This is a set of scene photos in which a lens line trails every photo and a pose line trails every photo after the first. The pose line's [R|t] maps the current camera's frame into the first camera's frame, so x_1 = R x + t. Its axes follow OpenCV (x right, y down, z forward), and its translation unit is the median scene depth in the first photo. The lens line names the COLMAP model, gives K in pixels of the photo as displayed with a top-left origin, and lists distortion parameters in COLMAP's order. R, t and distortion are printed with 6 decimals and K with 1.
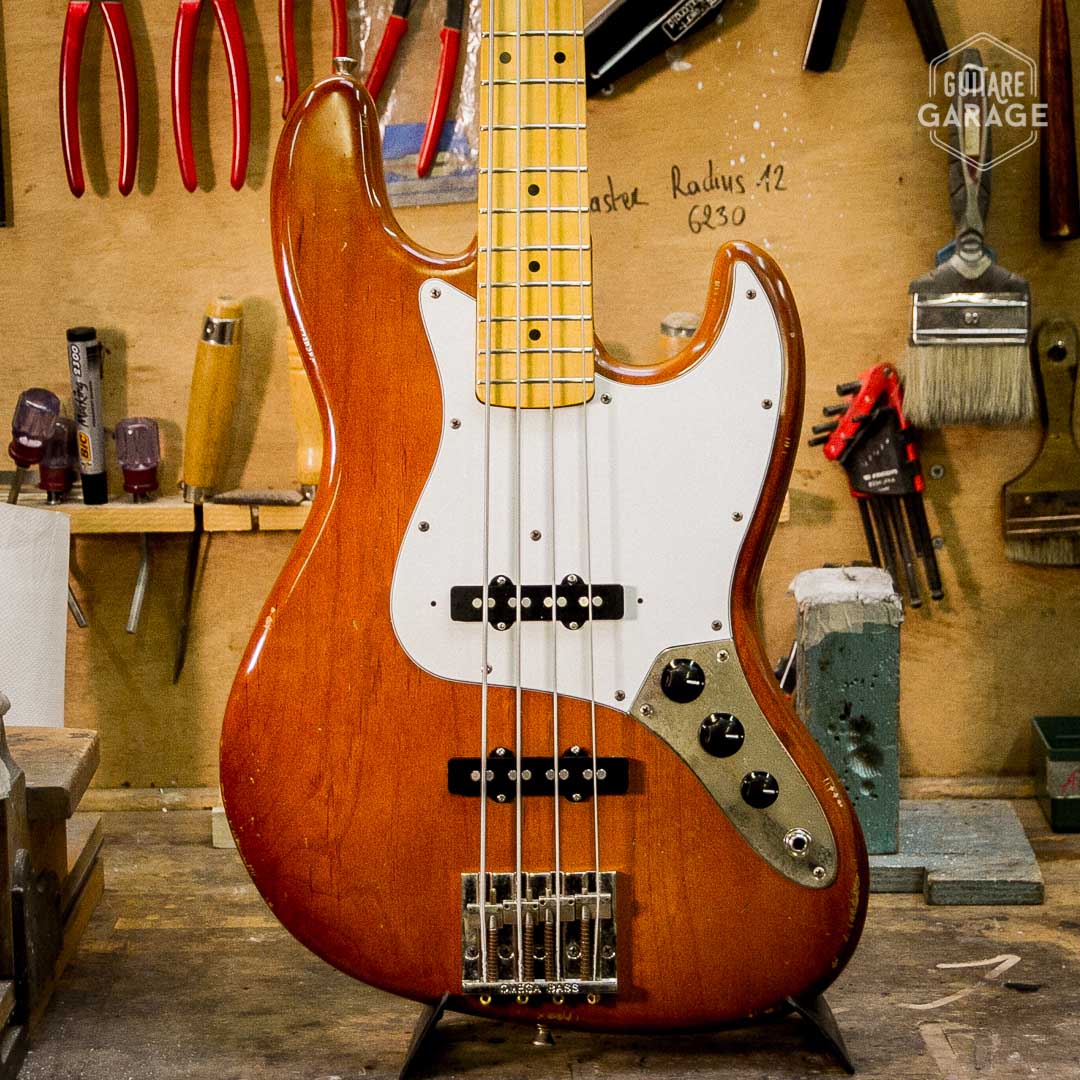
lens RADIAL K [[2104.4, 0, 513.6], [0, 2104.4, 540.0], [0, 0, 1]] dist [-0.002556, -0.207469]
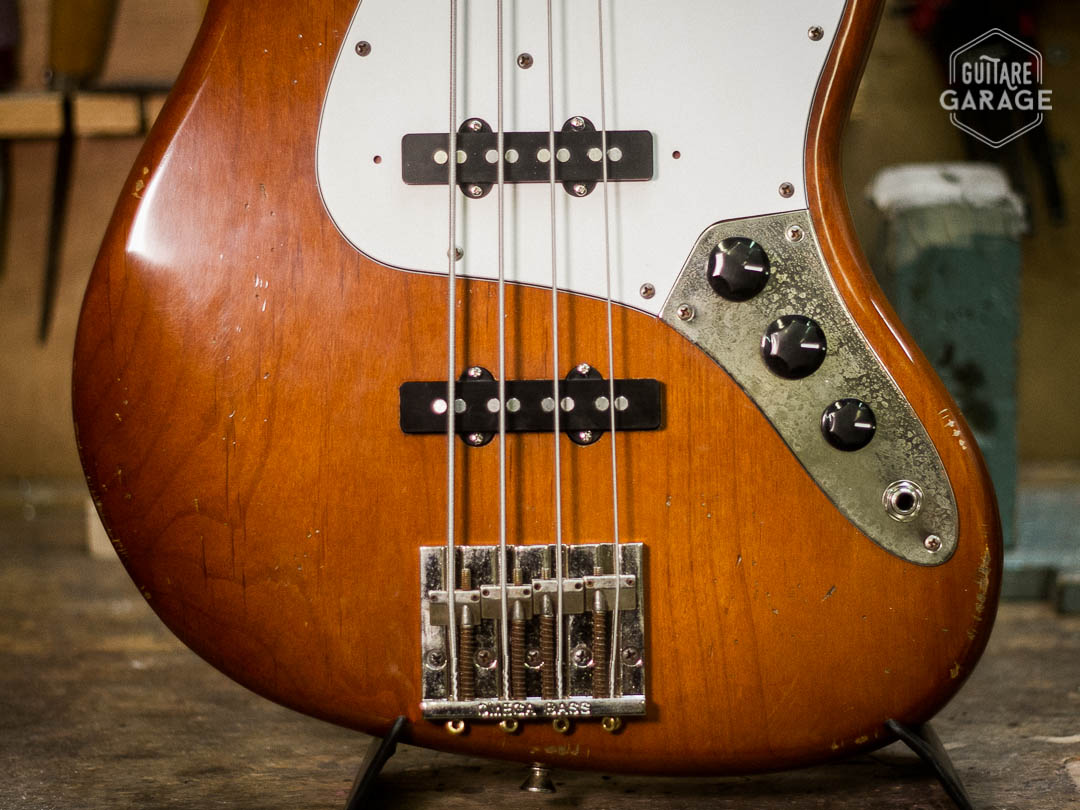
lens RADIAL K [[2439.0, 0, 540.0], [0, 2439.0, 405.0], [0, 0, 1]] dist [-0.102813, -0.260765]
pose [[0.999814, -0.005162, 0.018589, 0.000031], [0.004248, 0.998796, 0.048878, 0.071540], [-0.018819, -0.048790, 0.998632, 0.196441]]
